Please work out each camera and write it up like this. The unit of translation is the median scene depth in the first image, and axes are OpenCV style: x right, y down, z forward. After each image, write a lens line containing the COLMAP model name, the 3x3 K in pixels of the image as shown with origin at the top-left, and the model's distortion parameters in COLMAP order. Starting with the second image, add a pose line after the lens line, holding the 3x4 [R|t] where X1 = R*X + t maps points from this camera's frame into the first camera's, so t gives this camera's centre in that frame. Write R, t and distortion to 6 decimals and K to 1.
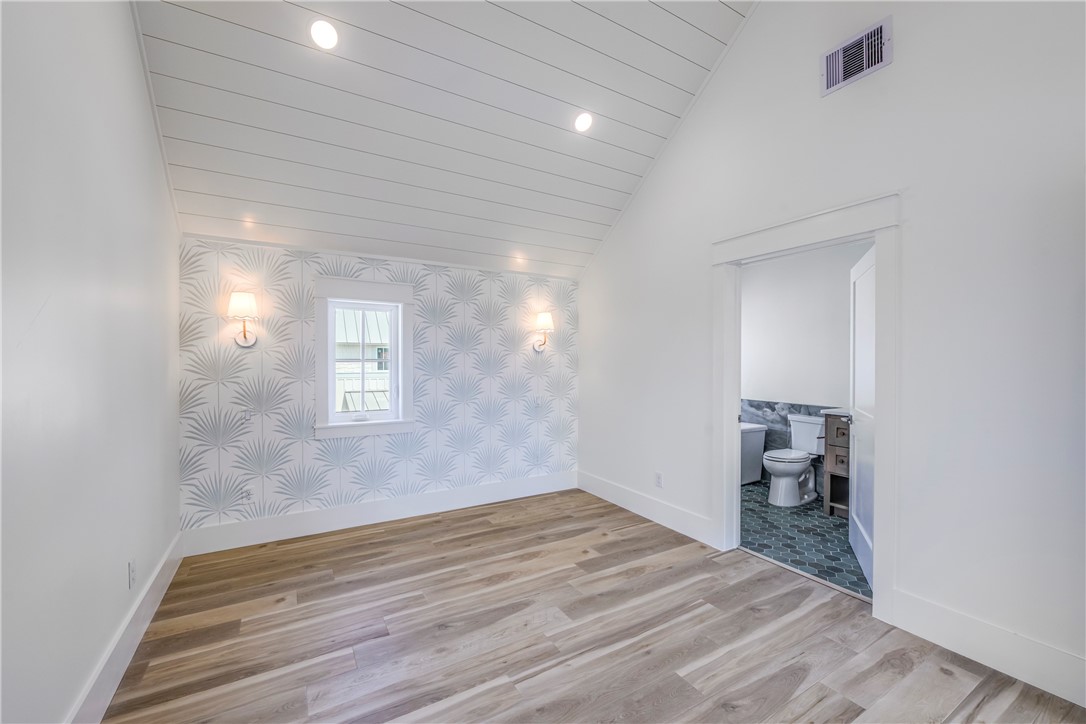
lens RADIAL K [[412.1, 0, 561.4], [0, 412.1, 365.7], [0, 0, 1]] dist [-0.005372, -0.000815]
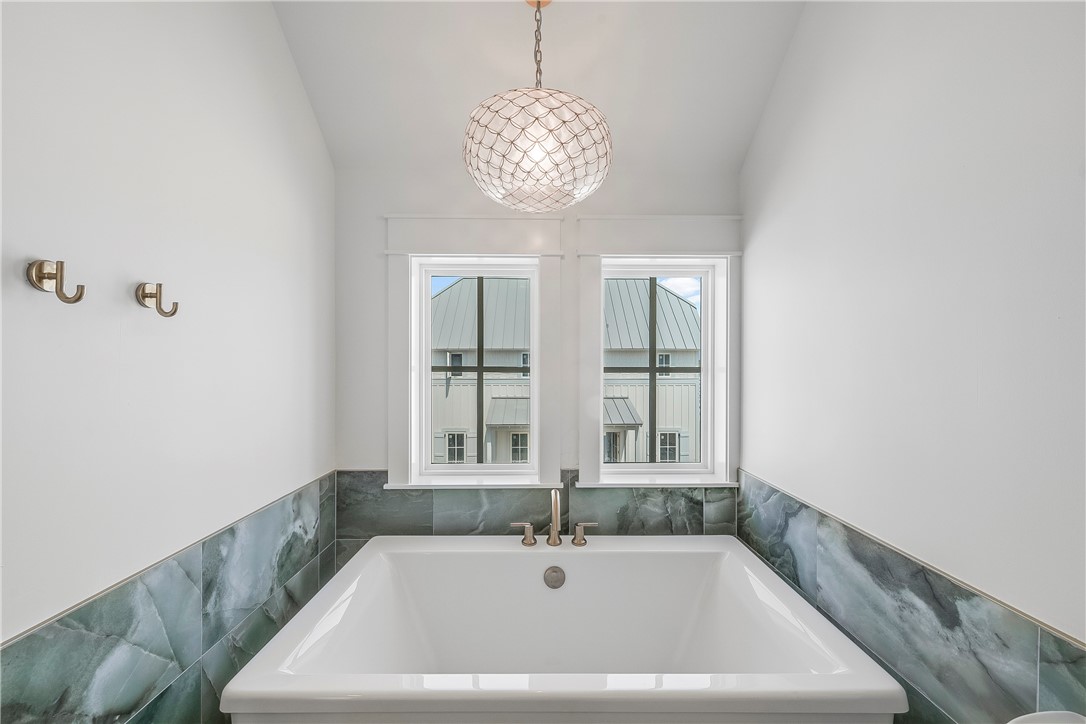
lens RADIAL K [[428.9, 0, 538.2], [0, 428.9, 367.7], [0, 0, 1]] dist [0.004722, -0.000989]
pose [[0.869658, 0.004104, -0.493637, 0.449369], [-0.009827, 0.999911, -0.008999, -0.008902], [0.493556, 0.012677, 0.869622, 0.728998]]
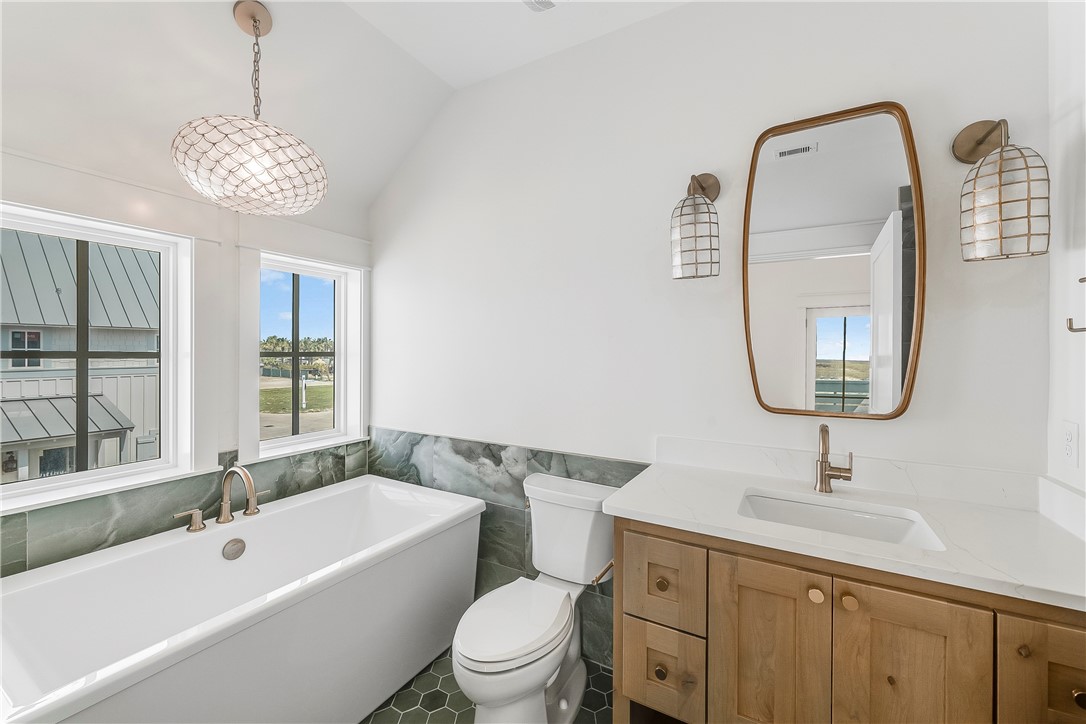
lens RADIAL K [[428.9, 0, 547.6], [0, 428.9, 354.7], [0, 0, 1]] dist [0.004722, -0.000989]
pose [[0.868032, -0.001084, 0.496508, 0.332793], [0.005089, 0.999965, -0.006714, -0.006273], [-0.496483, 0.008355, 0.868006, 0.570936]]
